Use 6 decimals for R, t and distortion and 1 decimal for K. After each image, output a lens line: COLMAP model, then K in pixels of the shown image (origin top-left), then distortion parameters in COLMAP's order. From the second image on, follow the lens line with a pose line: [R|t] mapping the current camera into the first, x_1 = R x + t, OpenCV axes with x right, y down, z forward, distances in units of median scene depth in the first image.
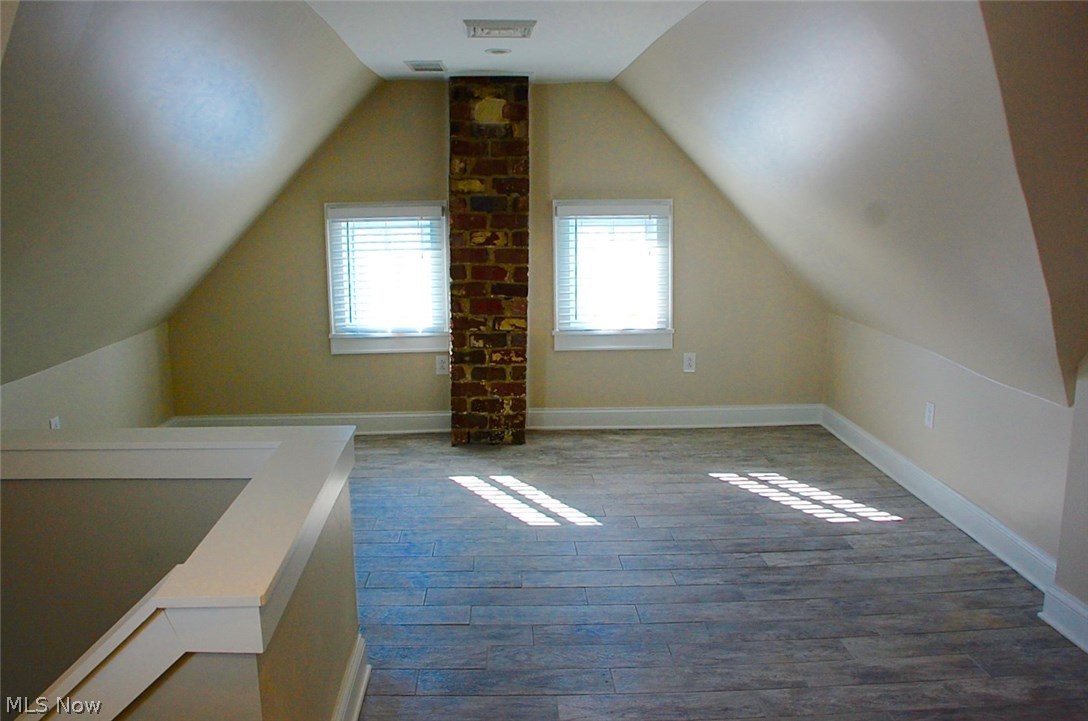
lens RADIAL K [[851.0, 0, 537.9], [0, 851.0, 354.9], [0, 0, 1]] dist [-0.099876, -0.000520]
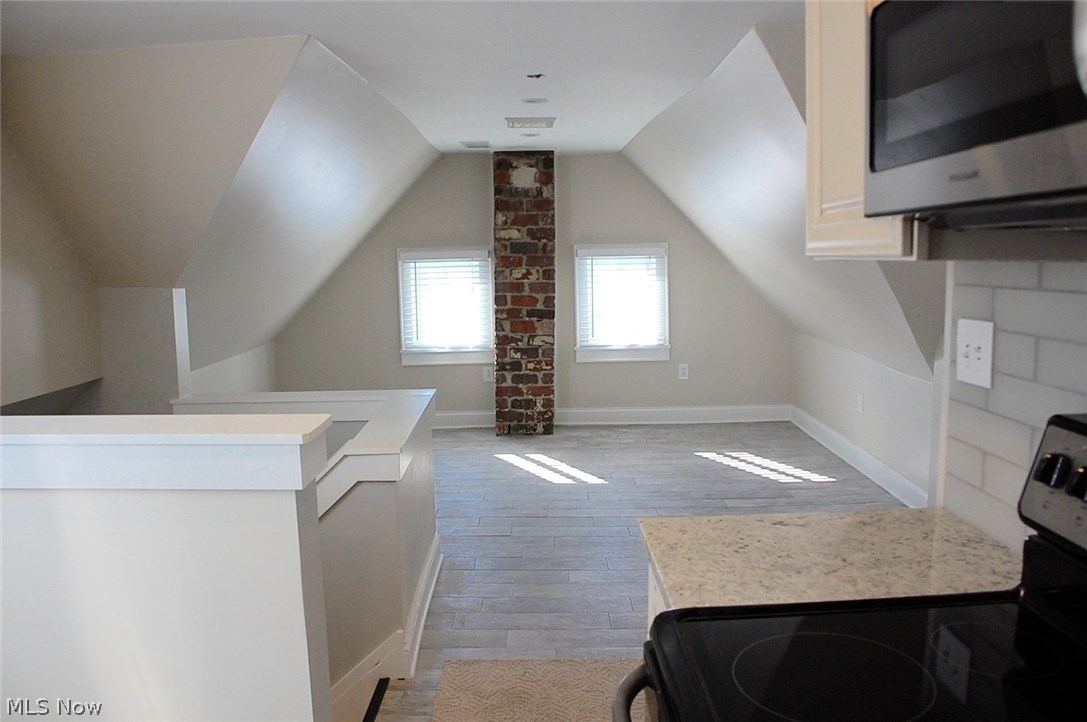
lens RADIAL K [[850.2, 0, 545.2], [0, 850.2, 361.6], [0, 0, 1]] dist [-0.099876, -0.000520]
pose [[0.999307, -0.004951, -0.036894, 0.021547], [0.003124, 0.998774, -0.049399, 0.061101], [0.037093, 0.049250, 0.998097, -0.292868]]
